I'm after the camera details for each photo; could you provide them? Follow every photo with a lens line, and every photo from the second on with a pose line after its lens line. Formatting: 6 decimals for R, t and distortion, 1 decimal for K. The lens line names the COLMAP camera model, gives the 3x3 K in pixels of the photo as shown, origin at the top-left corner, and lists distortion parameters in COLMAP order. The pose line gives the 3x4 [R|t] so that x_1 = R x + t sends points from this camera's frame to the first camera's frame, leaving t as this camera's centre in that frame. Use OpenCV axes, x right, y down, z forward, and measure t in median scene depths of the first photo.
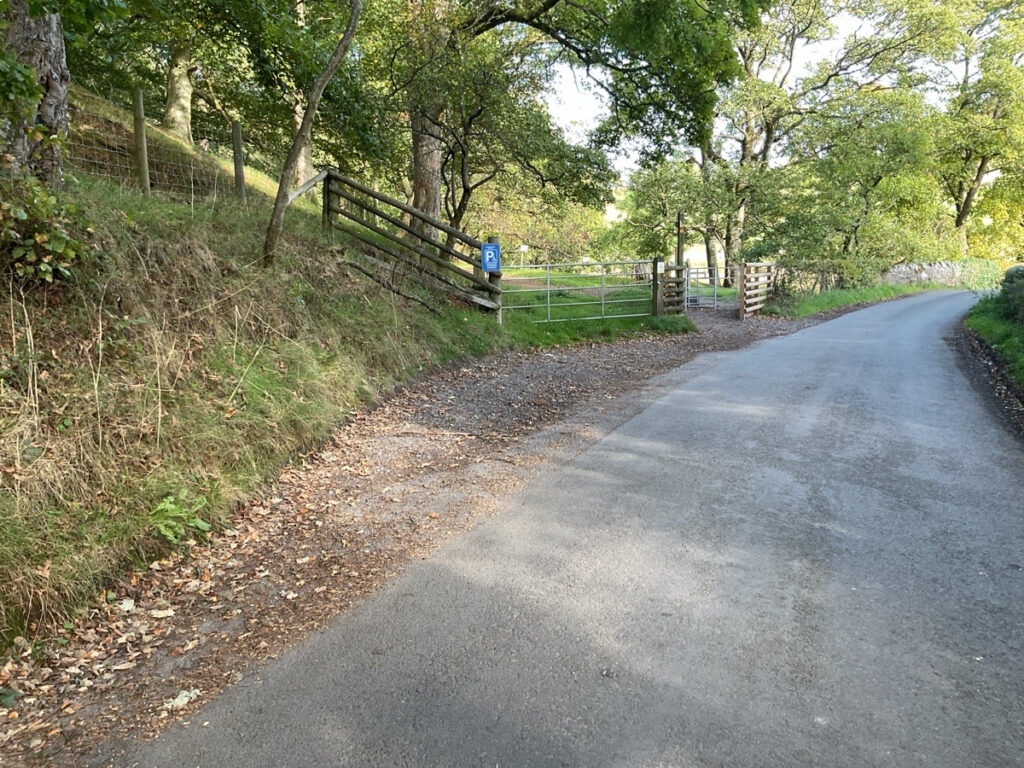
lens RADIAL K [[870.3, 0, 512.0], [0, 870.3, 384.0], [0, 0, 1]] dist [0.004539, 0.005904]
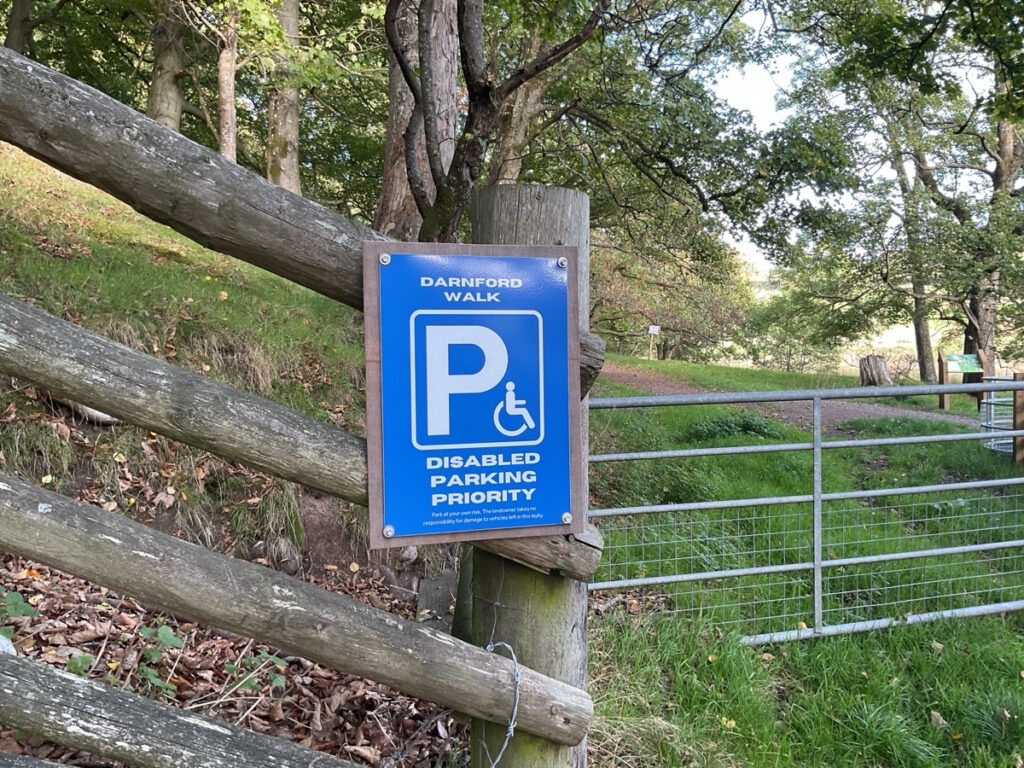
lens RADIAL K [[870.3, 0, 512.0], [0, 870.3, 384.0], [0, 0, 1]] dist [0.004539, 0.005904]
pose [[0.990203, 0.009860, -0.139287, -0.002130], [-0.022860, 0.995492, -0.092044, -0.039944], [0.137752, 0.094327, 0.985965, 0.263202]]
